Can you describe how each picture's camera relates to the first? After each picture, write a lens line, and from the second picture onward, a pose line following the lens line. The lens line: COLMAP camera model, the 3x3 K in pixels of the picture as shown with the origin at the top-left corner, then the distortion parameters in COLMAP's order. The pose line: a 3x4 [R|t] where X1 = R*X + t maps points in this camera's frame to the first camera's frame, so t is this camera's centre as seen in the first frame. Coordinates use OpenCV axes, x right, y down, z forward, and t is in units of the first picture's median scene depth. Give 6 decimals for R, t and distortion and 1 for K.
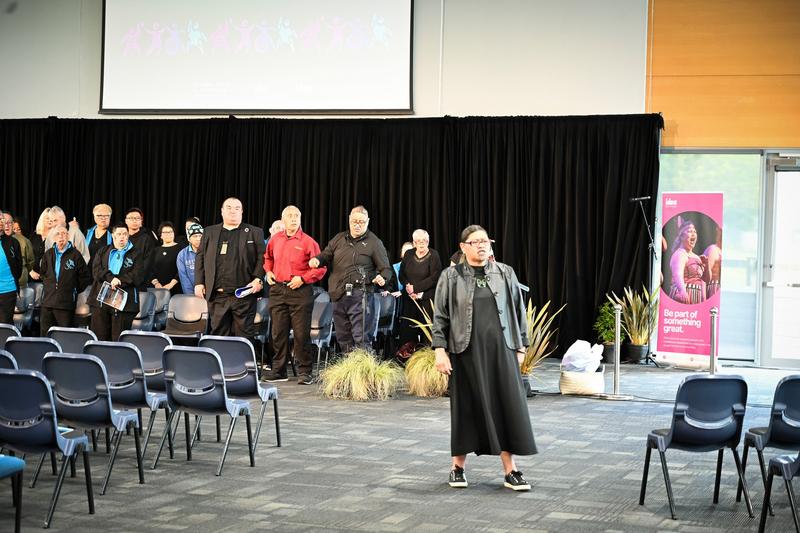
lens RADIAL K [[1927.5, 0, 400.0], [0, 1927.5, 266.5], [0, 0, 1]] dist [0.082695, 0.524545]
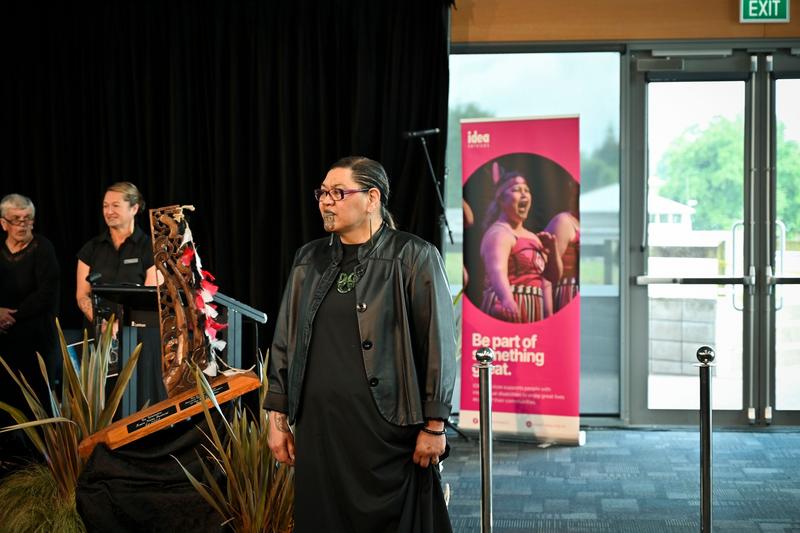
lens RADIAL K [[1927.5, 0, 400.0], [0, 1927.5, 266.5], [0, 0, 1]] dist [0.082695, 0.524545]
pose [[0.977978, -0.030614, 0.206451, 0.004315], [0.029298, 0.999526, 0.009428, -0.002566], [-0.206642, -0.003172, 0.978412, 0.470110]]
